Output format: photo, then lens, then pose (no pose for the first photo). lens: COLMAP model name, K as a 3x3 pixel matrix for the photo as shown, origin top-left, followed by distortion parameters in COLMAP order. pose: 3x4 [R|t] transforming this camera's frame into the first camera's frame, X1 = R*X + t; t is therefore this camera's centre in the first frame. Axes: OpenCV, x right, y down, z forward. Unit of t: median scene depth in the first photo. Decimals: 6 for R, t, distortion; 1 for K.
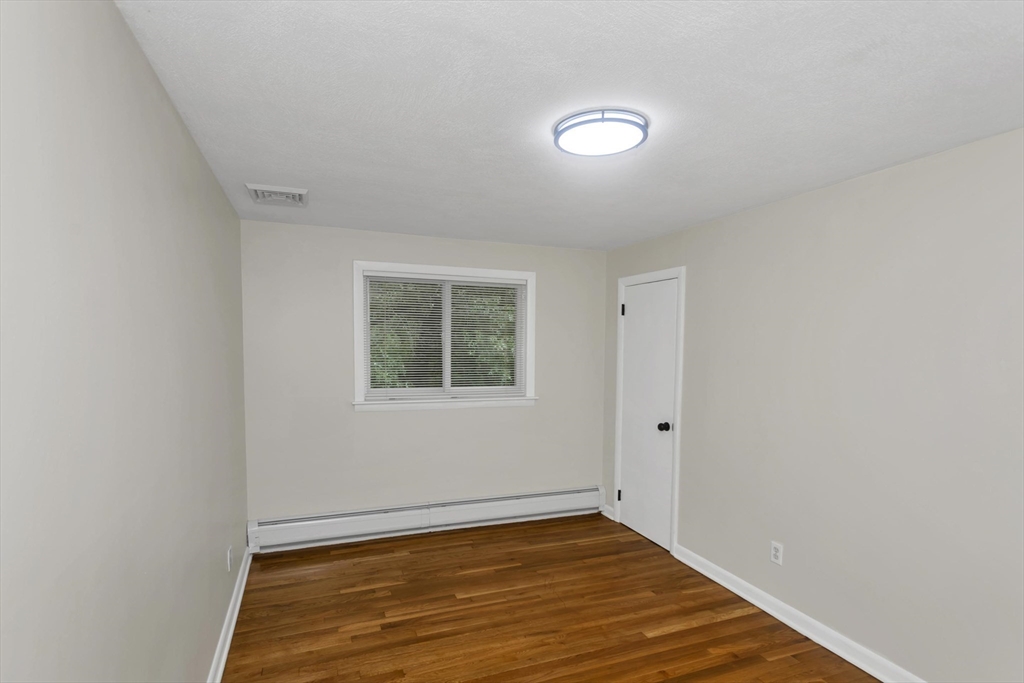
lens RADIAL K [[478.4, 0, 511.4], [0, 478.4, 374.0], [0, 0, 1]] dist [0.000583, 0.000055]
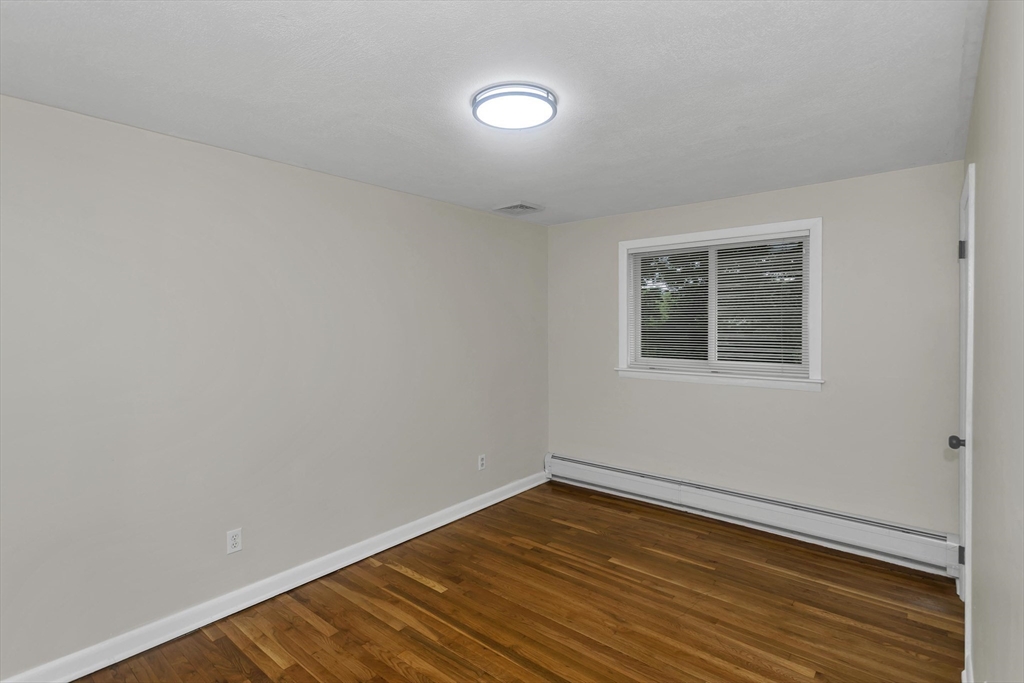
lens RADIAL K [[494.9, 0, 537.8], [0, 494.9, 333.1], [0, 0, 1]] dist [-0.000176, -0.000512]
pose [[0.520196, 0.000685, -0.854047, 0.566680], [-0.044508, 0.998663, -0.026309, 0.015925], [0.852886, 0.051697, 0.519531, 0.240624]]
